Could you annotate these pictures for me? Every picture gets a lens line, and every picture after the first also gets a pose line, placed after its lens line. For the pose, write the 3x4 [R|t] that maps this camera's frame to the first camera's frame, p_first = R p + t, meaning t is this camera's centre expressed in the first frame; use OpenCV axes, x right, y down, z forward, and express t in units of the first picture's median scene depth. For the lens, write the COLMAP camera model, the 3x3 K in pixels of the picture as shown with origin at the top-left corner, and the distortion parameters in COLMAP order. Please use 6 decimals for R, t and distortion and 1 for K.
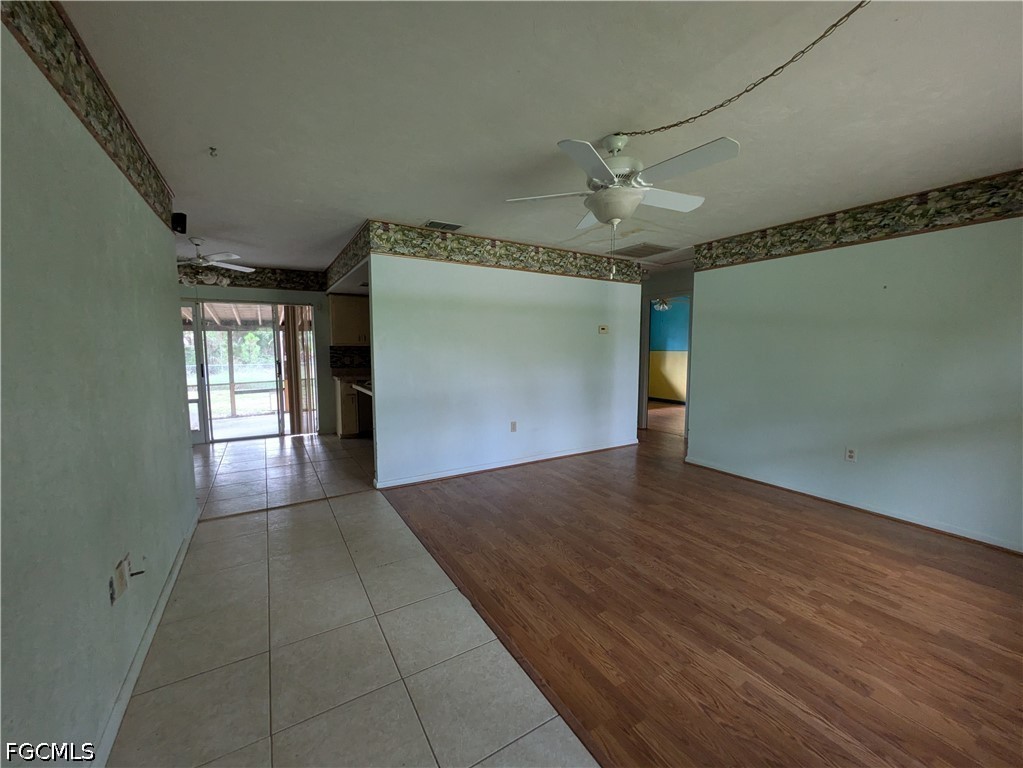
lens RADIAL K [[406.9, 0, 504.3], [0, 406.9, 386.7], [0, 0, 1]] dist [-0.009880, 0.000146]
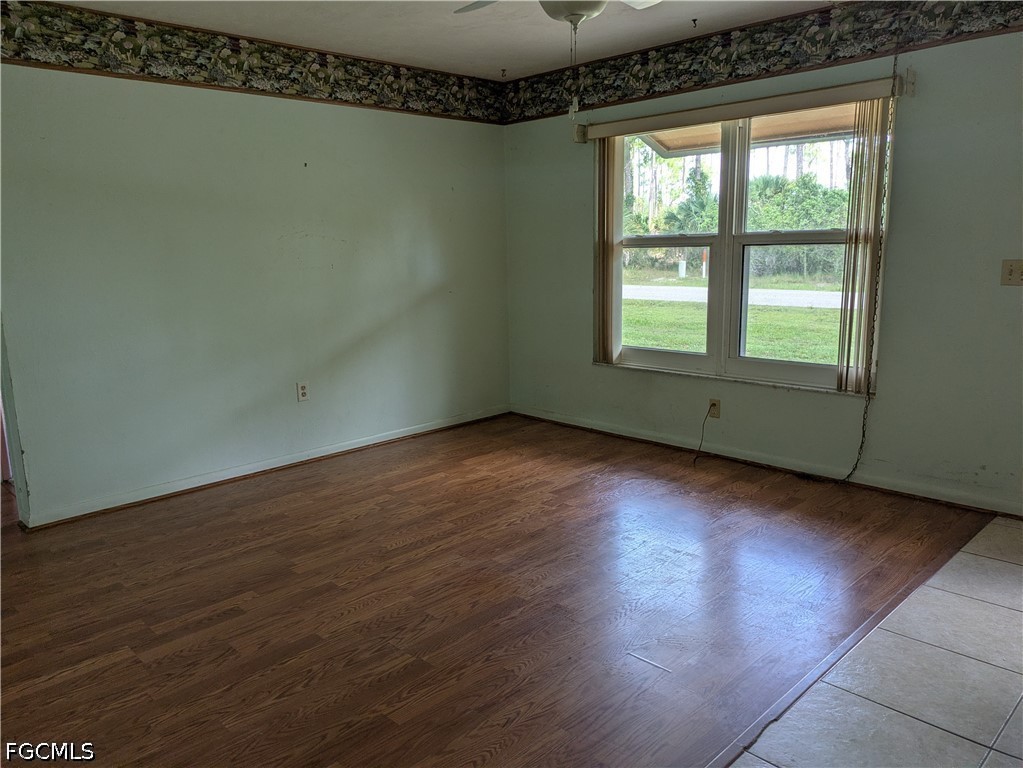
lens RADIAL K [[764.7, 0, 506.6], [0, 764.7, 379.8], [0, 0, 1]] dist [0.018136, -0.020623]
pose [[-0.253266, -0.167789, 0.952735, -0.634810], [0.117613, 0.972198, 0.202482, -0.103896], [-0.960221, 0.163336, -0.226490, 1.077736]]
